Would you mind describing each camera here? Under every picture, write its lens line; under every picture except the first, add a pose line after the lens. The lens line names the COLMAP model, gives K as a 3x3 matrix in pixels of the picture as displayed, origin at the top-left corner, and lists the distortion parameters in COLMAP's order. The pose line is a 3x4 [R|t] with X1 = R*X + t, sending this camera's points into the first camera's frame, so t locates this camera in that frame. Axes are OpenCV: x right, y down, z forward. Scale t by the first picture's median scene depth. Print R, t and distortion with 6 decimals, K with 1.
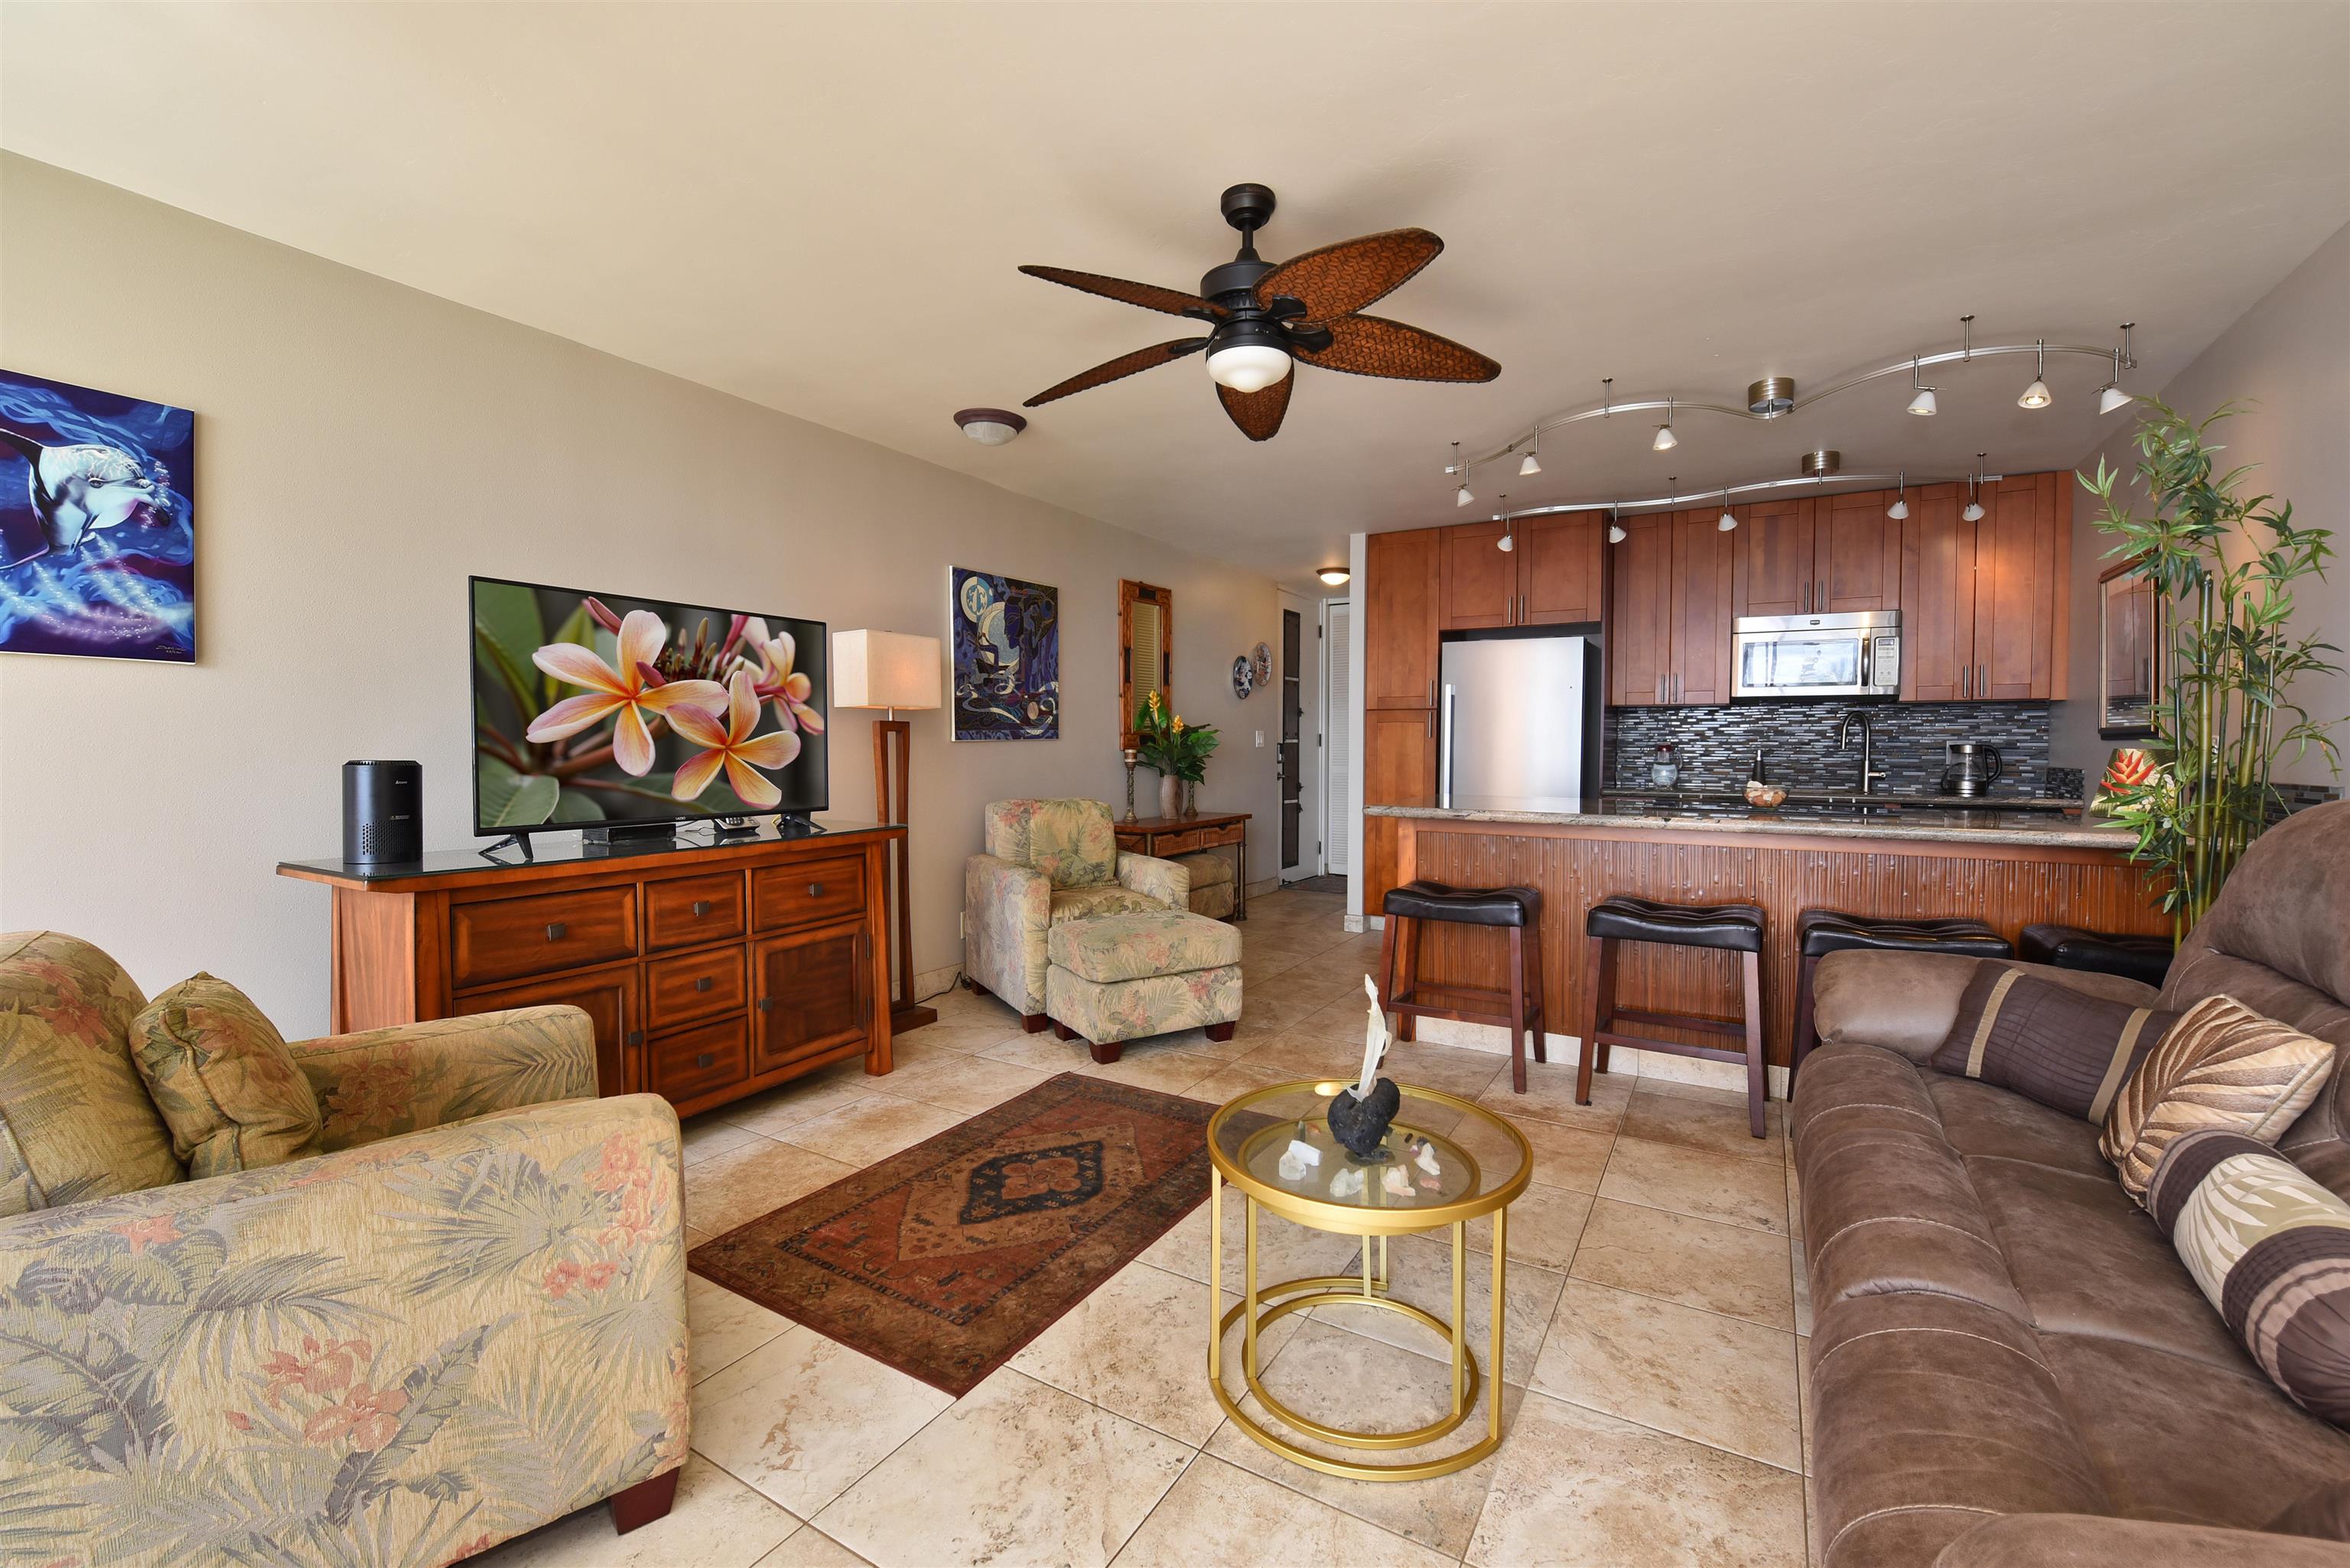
lens RADIAL K [[968.8, 0, 1211.5], [0, 968.8, 757.1], [0, 0, 1]] dist [-0.018770, -0.000951]
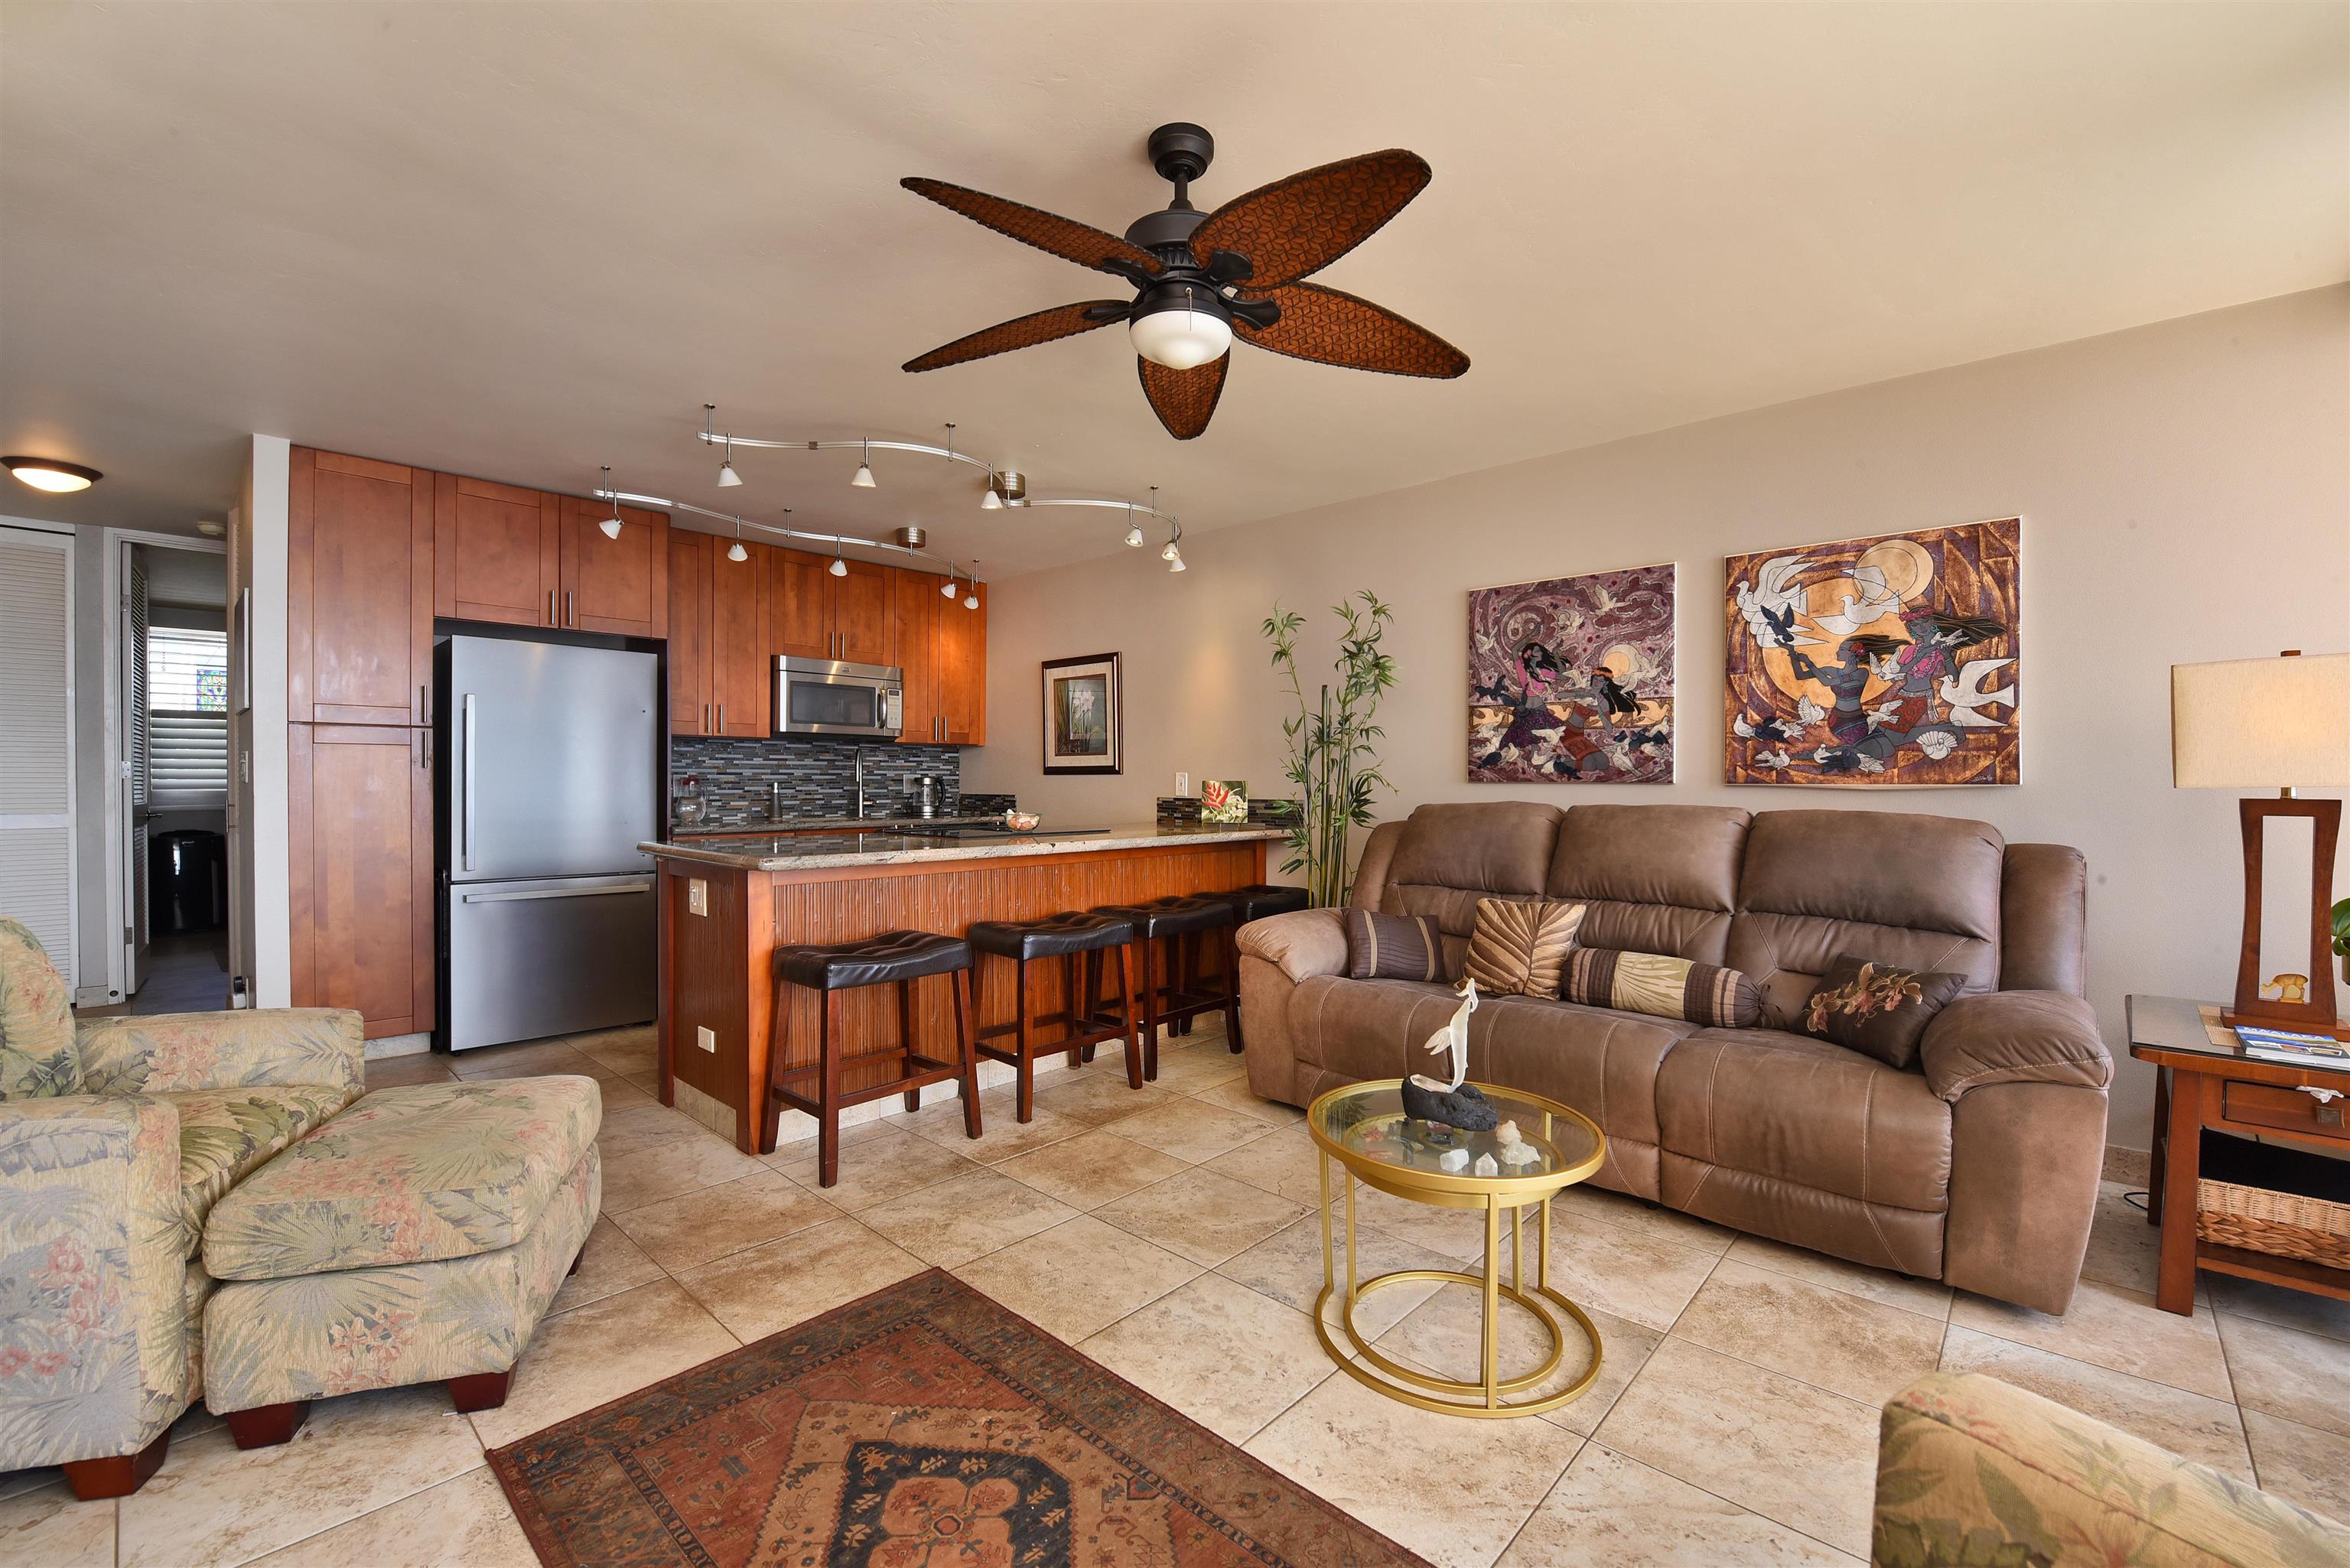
lens RADIAL K [[936.0, 0, 1175.0], [0, 936.0, 784.0], [0, 0, 1]] dist [-0.015666, -0.000286]
pose [[0.235502, -0.008321, 0.971838, -0.513416], [0.012214, 0.999910, 0.005602, -0.010459], [-0.971797, 0.010551, 0.235582, 0.548072]]
